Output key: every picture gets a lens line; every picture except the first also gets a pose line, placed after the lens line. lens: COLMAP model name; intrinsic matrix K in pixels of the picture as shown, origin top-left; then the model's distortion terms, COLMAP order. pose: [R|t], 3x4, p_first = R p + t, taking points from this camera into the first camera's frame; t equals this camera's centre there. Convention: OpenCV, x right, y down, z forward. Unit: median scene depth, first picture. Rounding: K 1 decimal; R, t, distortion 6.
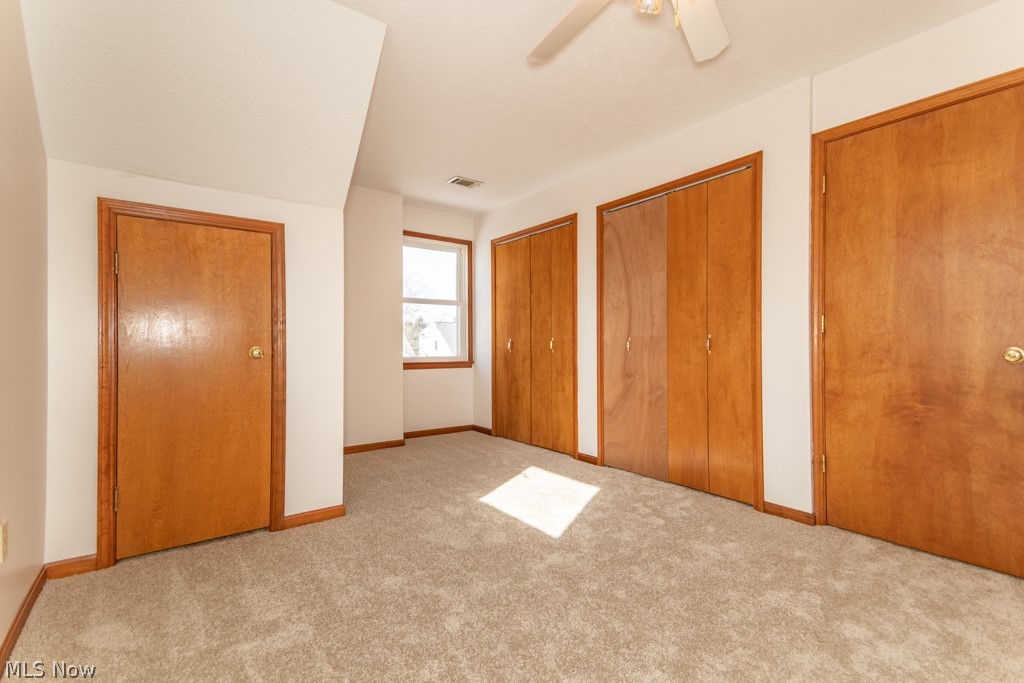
lens RADIAL K [[471.9, 0, 512.7], [0, 471.9, 337.0], [0, 0, 1]] dist [0.044561, 0.000313]
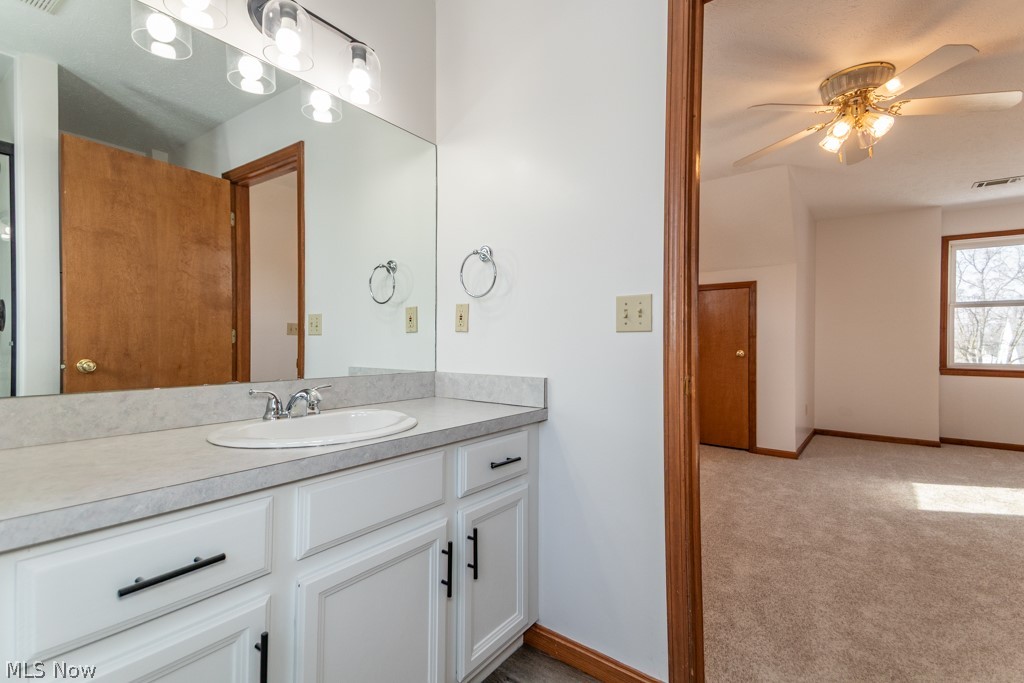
lens RADIAL K [[475.4, 0, 507.9], [0, 475.4, 344.1], [0, 0, 1]] dist [0.035647, -0.000612]
pose [[0.277391, 0.001586, -0.960756, 0.967849], [0.005286, 0.999981, 0.003177, -0.013861], [0.960743, -0.005960, 0.277377, -0.365976]]
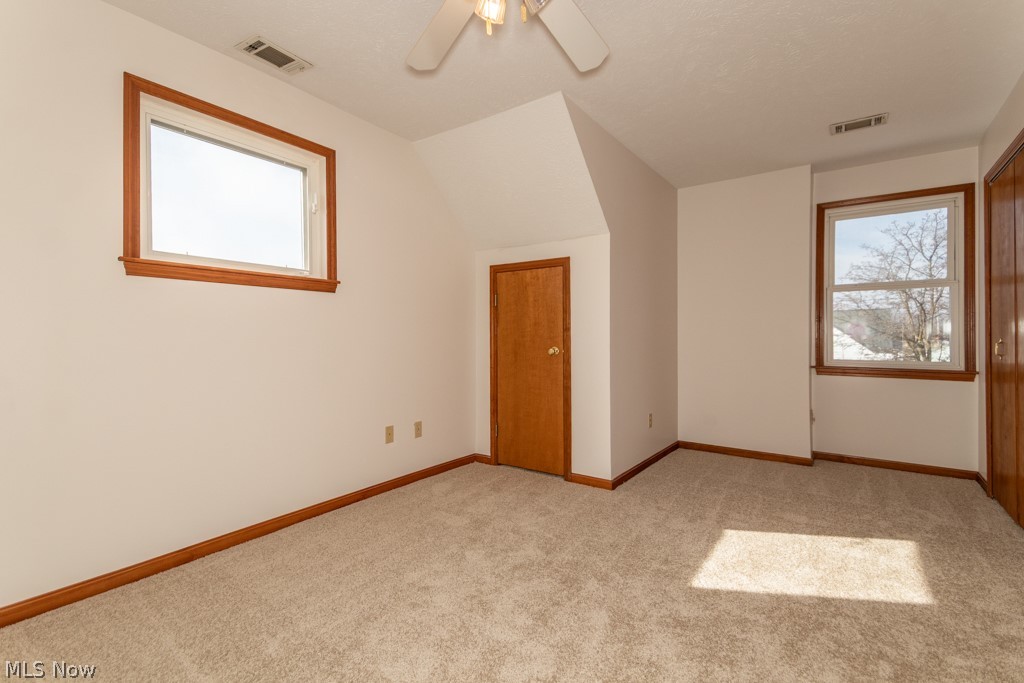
lens RADIAL K [[471.9, 0, 512.7], [0, 471.9, 337.0], [0, 0, 1]] dist [0.044561, 0.000313]
pose [[0.306045, -0.002790, -0.952013, 0.749341], [0.013487, 0.999908, 0.001405, -0.013025], [0.951922, -0.013270, 0.306054, 0.437444]]
